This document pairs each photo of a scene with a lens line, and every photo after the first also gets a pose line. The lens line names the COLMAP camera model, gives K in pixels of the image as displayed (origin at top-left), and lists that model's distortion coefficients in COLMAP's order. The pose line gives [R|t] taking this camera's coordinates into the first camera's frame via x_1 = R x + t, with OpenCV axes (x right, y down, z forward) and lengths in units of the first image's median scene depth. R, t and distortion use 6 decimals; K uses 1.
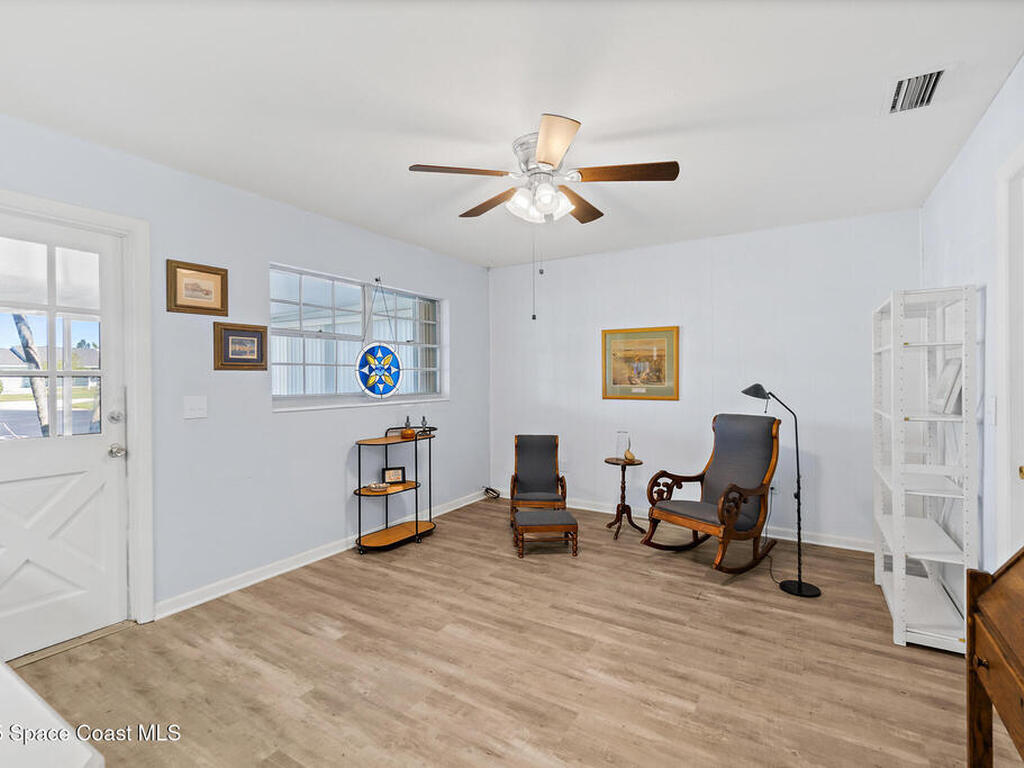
lens RADIAL K [[509.1, 0, 508.2], [0, 509.1, 380.1], [0, 0, 1]] dist [0.001782, 0.000098]
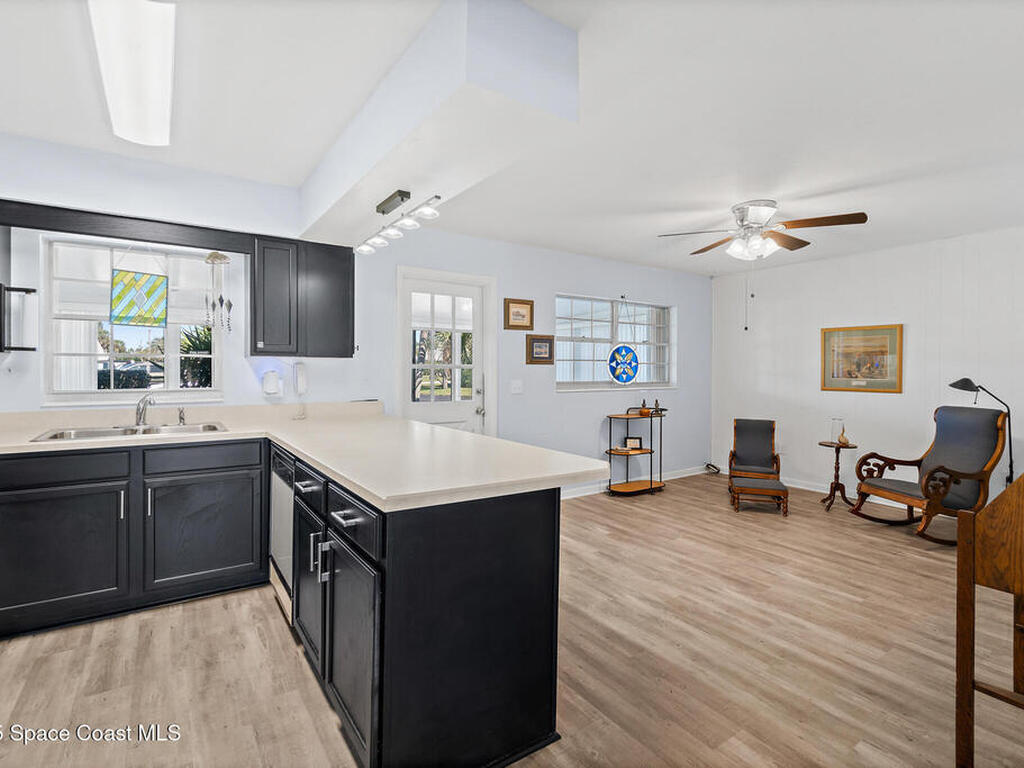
lens RADIAL K [[515.8, 0, 501.0], [0, 515.8, 374.5], [0, 0, 1]] dist [0.001268, 0.000772]
pose [[0.911558, 0.011743, -0.411004, 0.014049], [-0.009440, 0.999926, 0.007631, 0.000398], [0.411063, -0.003076, 0.911602, -0.415041]]
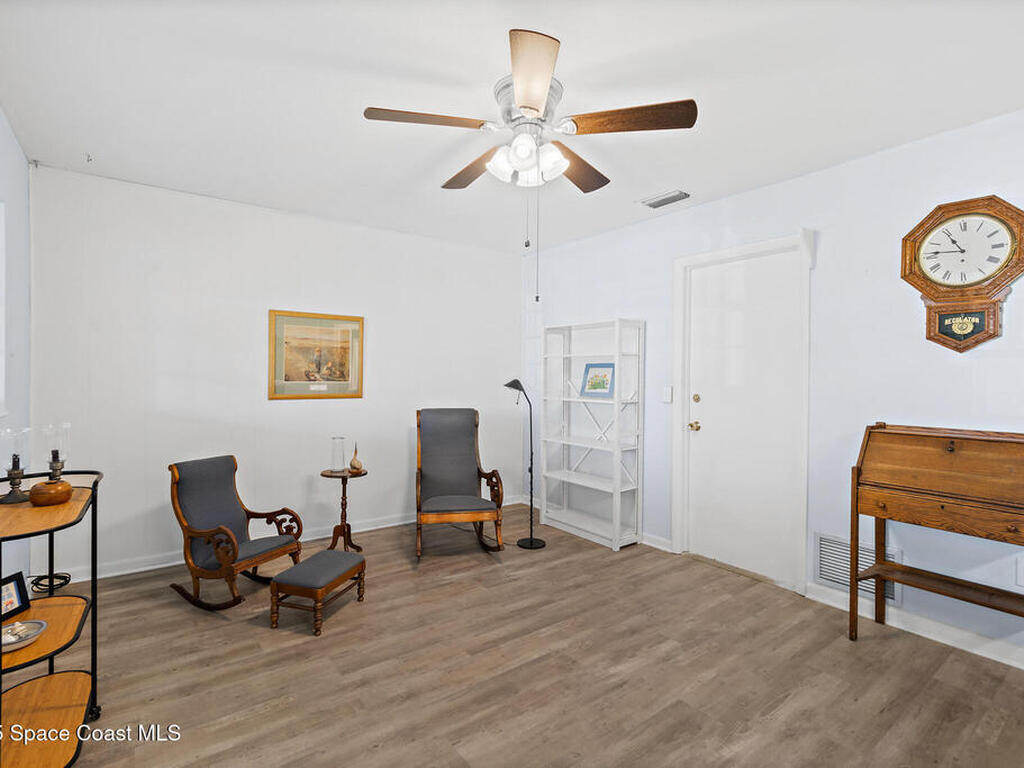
lens RADIAL K [[495.6, 0, 512.0], [0, 495.6, 384.0], [0, 0, 1]] dist [-0.000603, 0.000038]
pose [[0.364725, -0.006939, 0.931089, -0.489896], [-0.006949, 0.999924, 0.010174, 0.004582], [-0.931089, -0.010181, 0.364649, 0.514104]]
